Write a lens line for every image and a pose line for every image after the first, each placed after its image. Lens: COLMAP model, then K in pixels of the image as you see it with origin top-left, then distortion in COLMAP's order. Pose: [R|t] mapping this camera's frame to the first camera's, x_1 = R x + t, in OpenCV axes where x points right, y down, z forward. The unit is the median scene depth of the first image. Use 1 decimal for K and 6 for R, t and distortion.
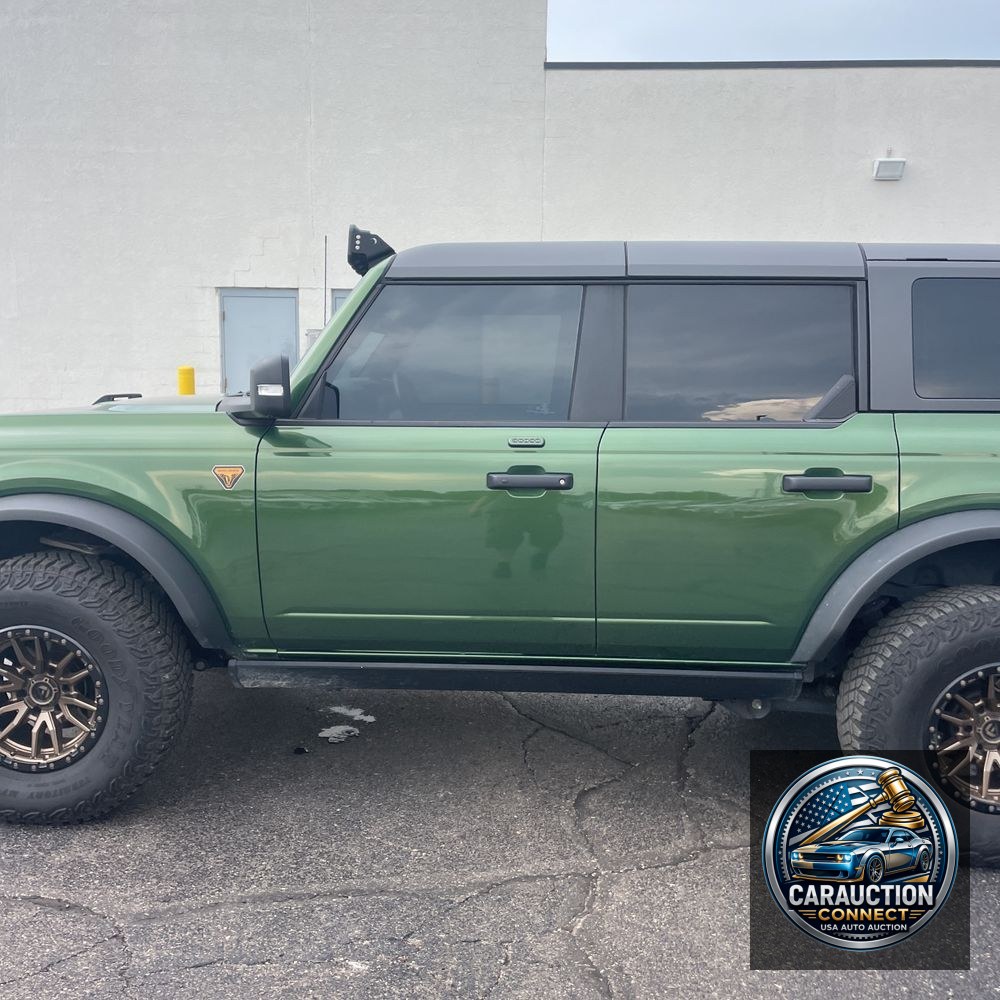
lens RADIAL K [[1052.8, 0, 477.5], [0, 1052.8, 495.1], [0, 0, 1]] dist [0.034965, 0.000000]
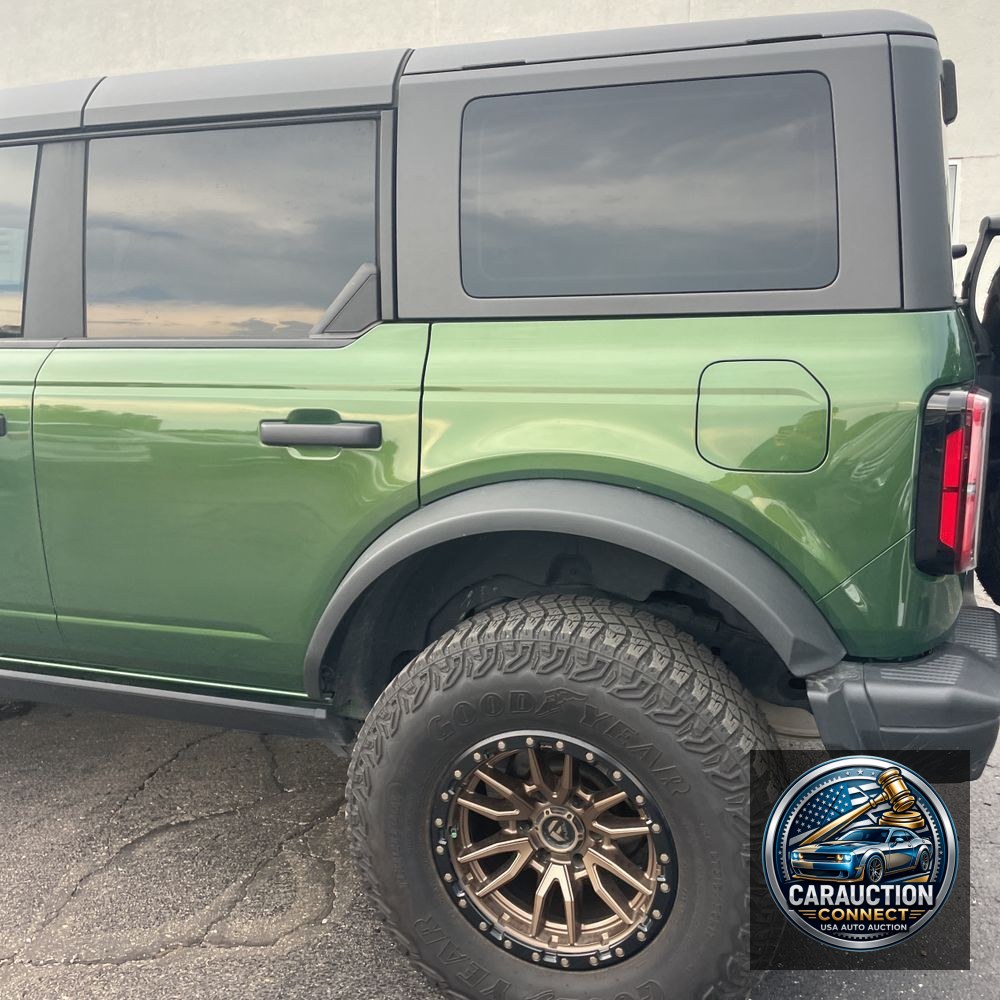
lens RADIAL K [[1052.8, 0, 495.7], [0, 1052.8, 508.2], [0, 0, 1]] dist [0.034965, 0.000000]
pose [[0.953758, 0.034943, -0.298539, 0.616543], [-0.009220, 0.996153, 0.087141, -0.022216], [0.300435, -0.080359, 0.950411, 0.403537]]
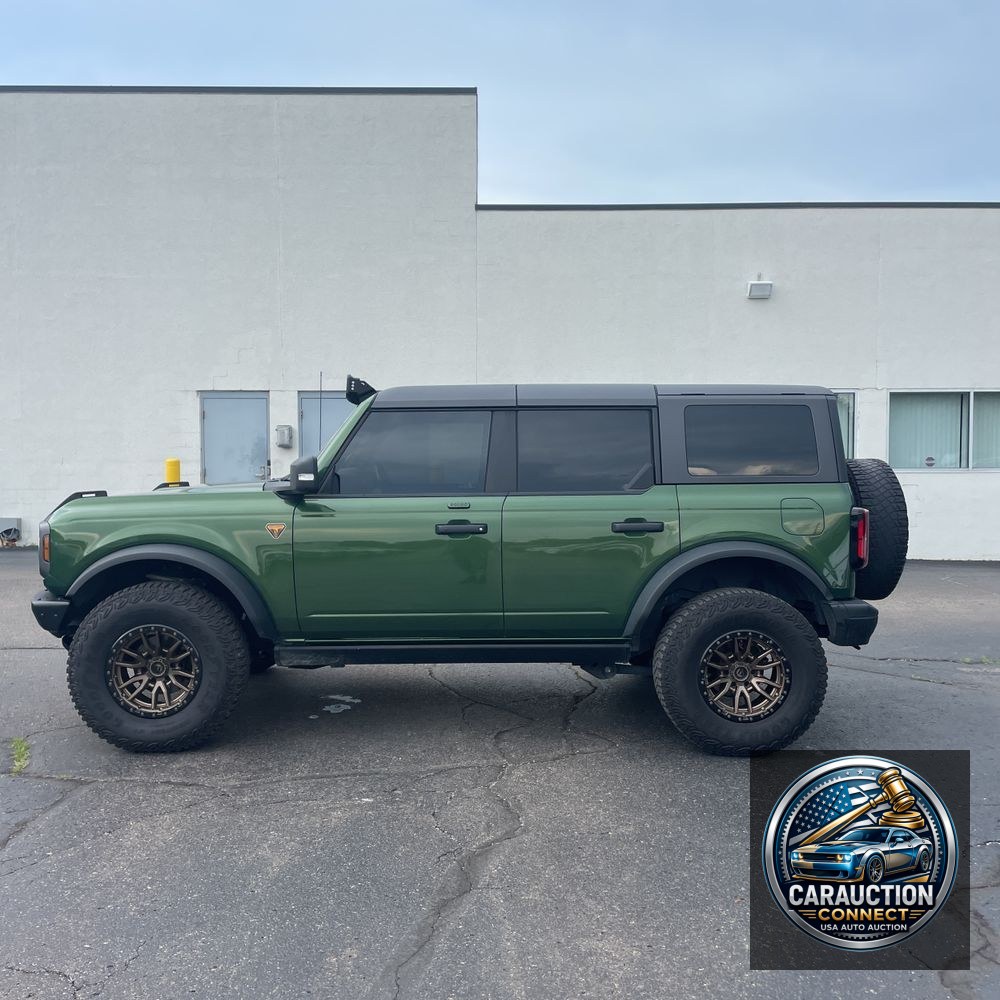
lens RADIAL K [[1052.8, 0, 486.0], [0, 1052.8, 488.3], [0, 0, 1]] dist [0.034965, 0.000000]
pose [[0.998063, -0.016373, 0.060014, -0.009450], [0.021489, 0.996096, -0.085626, 0.064180], [-0.058378, 0.086749, 0.994518, -0.642770]]
